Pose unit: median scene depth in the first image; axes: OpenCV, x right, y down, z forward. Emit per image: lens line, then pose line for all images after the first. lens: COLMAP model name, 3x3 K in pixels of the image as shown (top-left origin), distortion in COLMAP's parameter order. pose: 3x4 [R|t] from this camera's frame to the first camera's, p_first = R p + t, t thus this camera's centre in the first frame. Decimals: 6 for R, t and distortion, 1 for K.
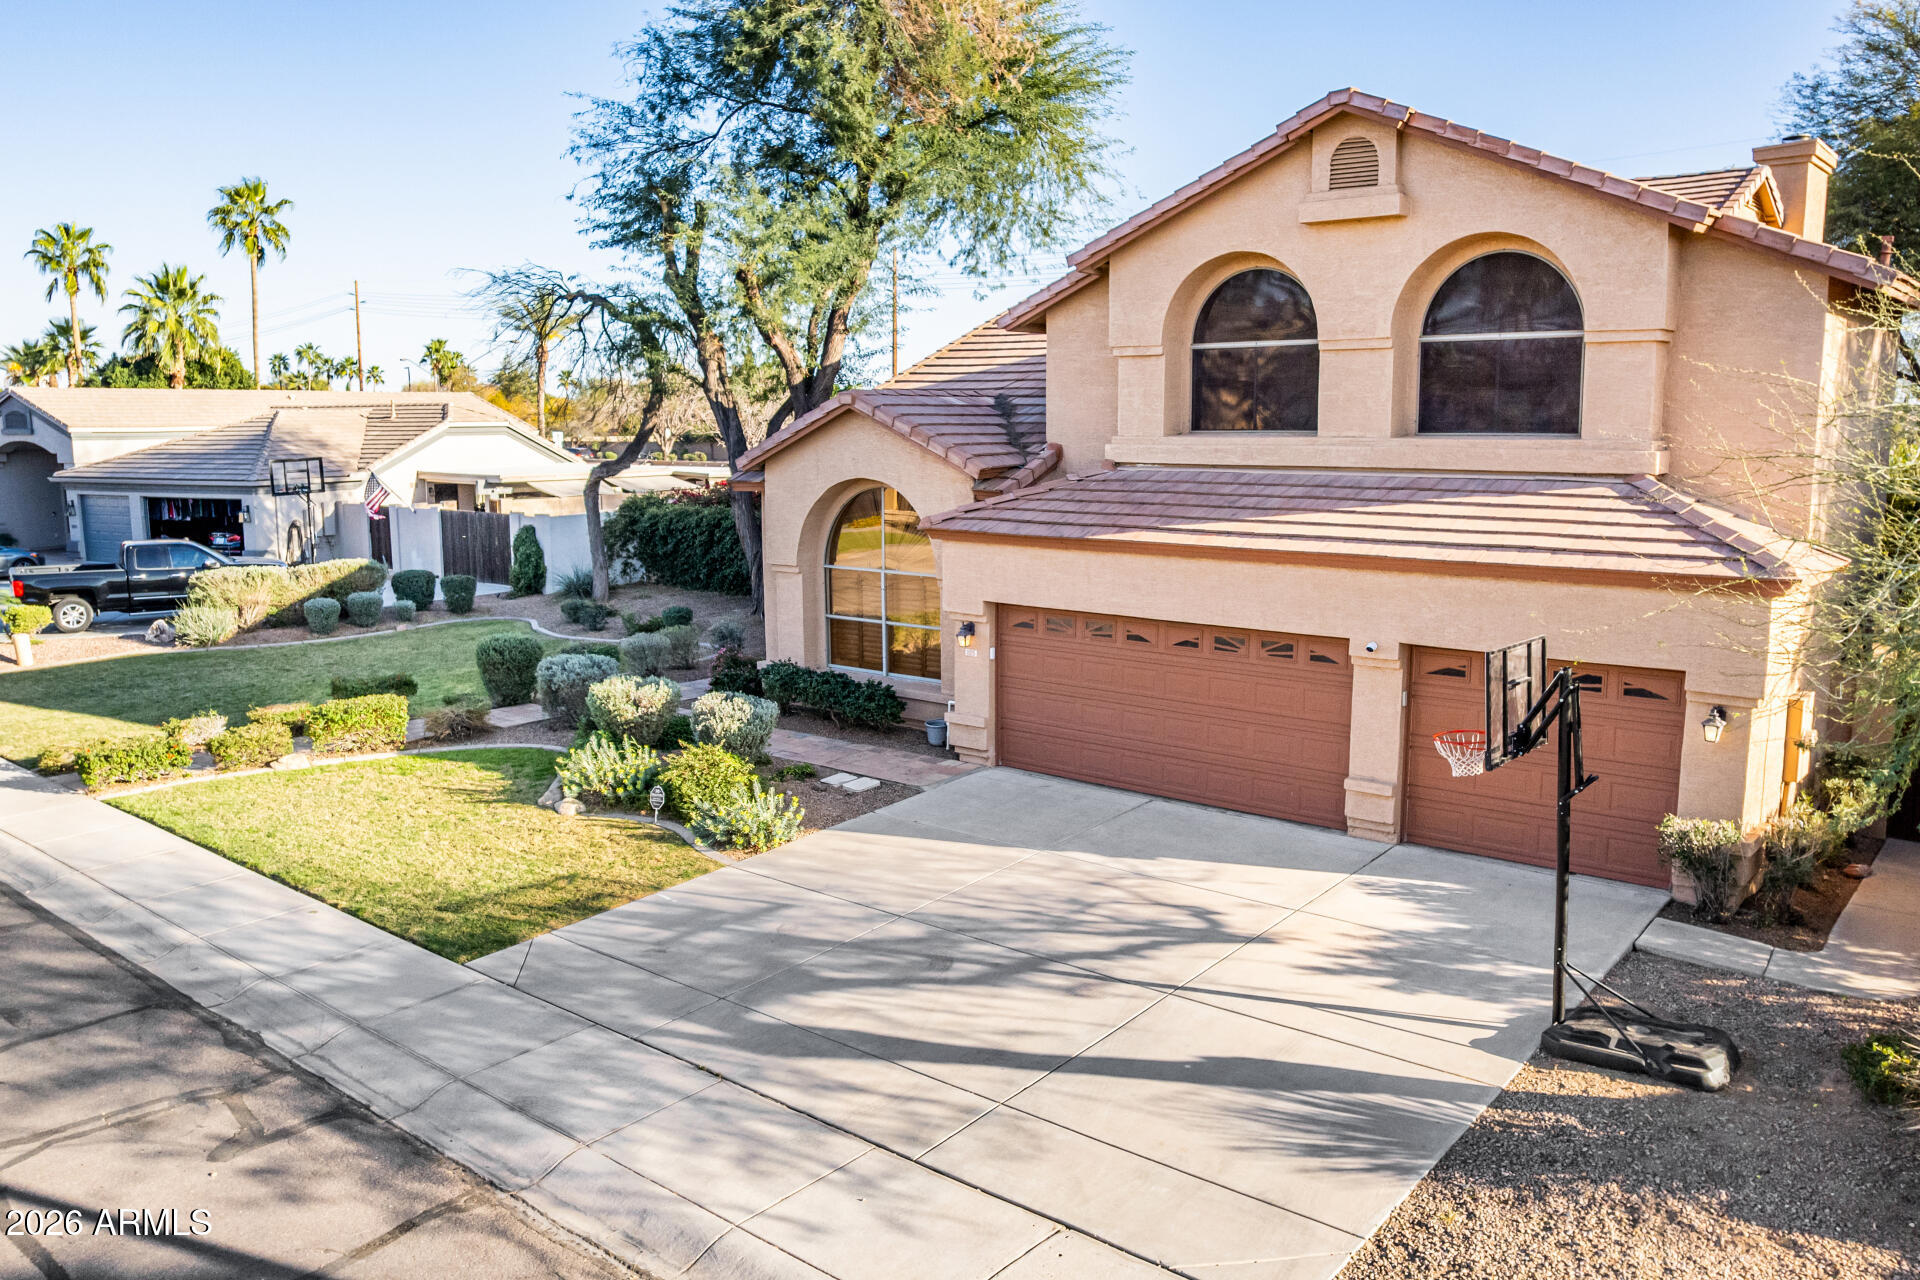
lens RADIAL K [[1463.8, 0, 965.9], [0, 1463.8, 650.9], [0, 0, 1]] dist [-0.047477, -0.001714]
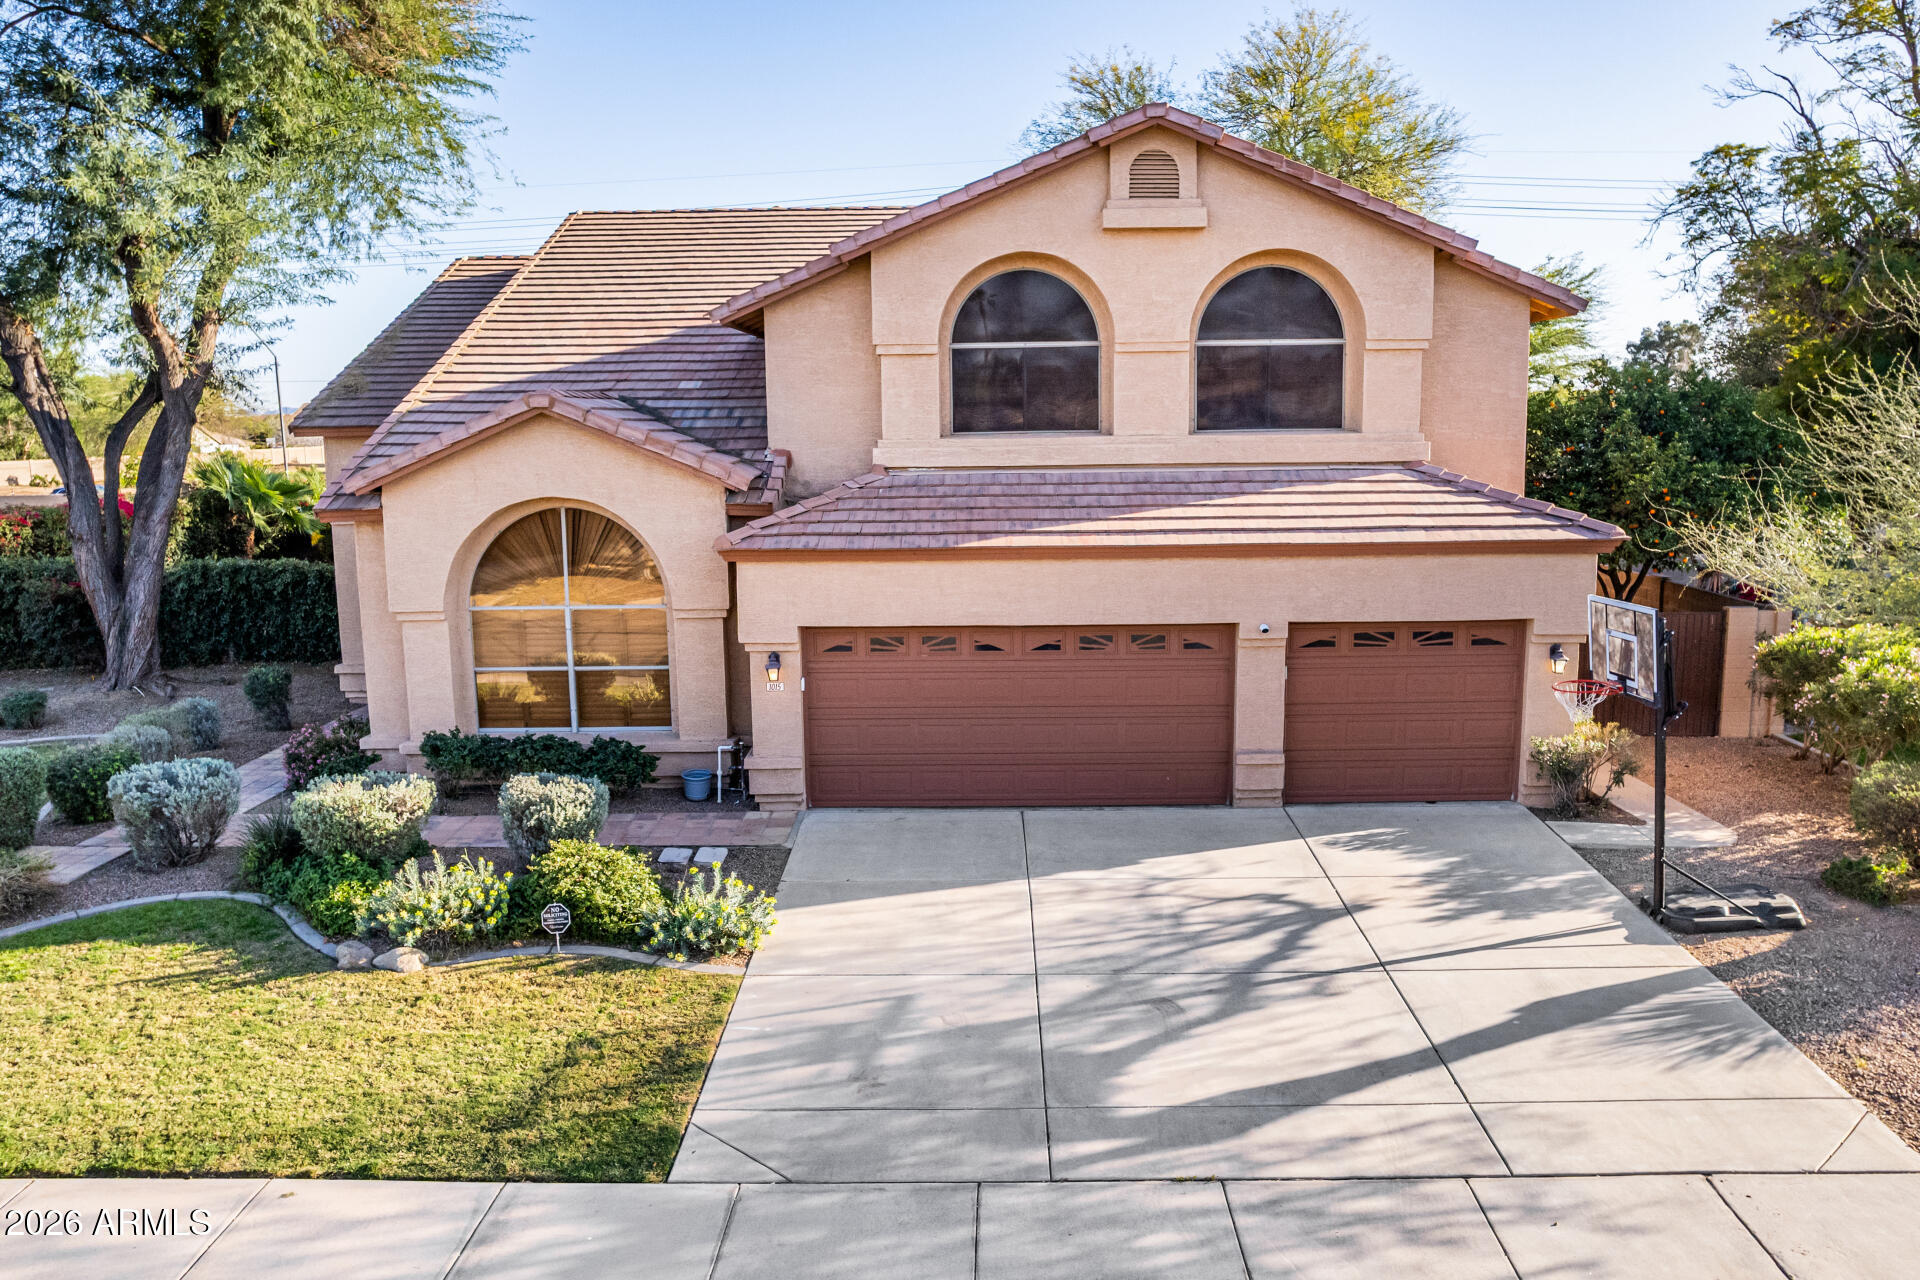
lens RADIAL K [[1463.8, 0, 965.9], [0, 1463.8, 650.9], [0, 0, 1]] dist [-0.047477, -0.001714]
pose [[0.774998, -0.105142, 0.623155, -0.541440], [0.108826, 0.993536, 0.032292, -0.043028], [-0.622523, 0.042789, 0.781431, 0.281298]]
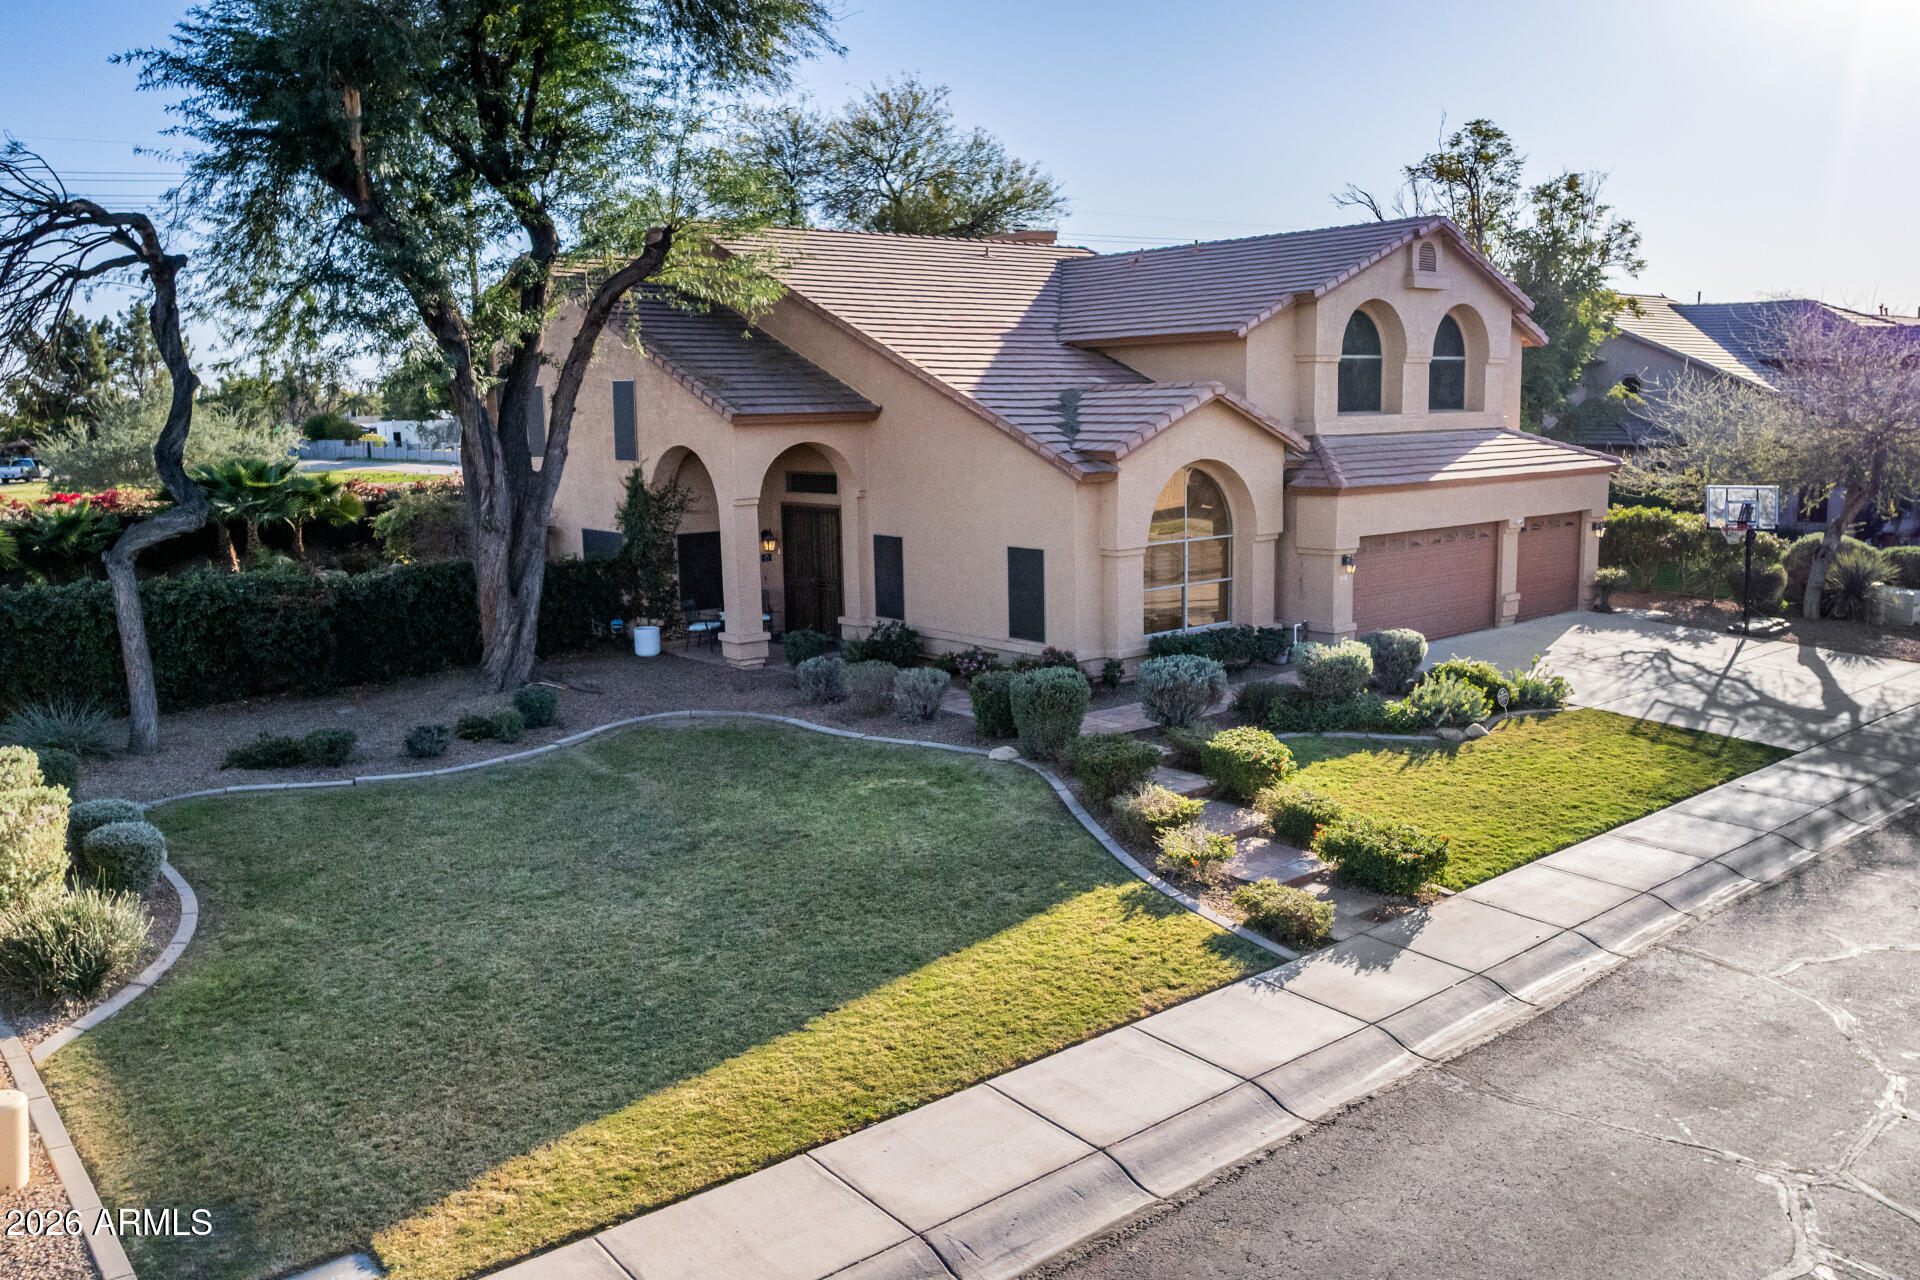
lens RADIAL K [[1477.5, 0, 960.0], [0, 1477.5, 640.0], [0, 0, 1]] dist [-0.051118, -0.002019]
pose [[0.182559, -0.156571, 0.970648, -1.657387], [0.173840, 0.976825, 0.124872, -0.207436], [-0.967704, 0.145941, 0.205547, 1.274207]]
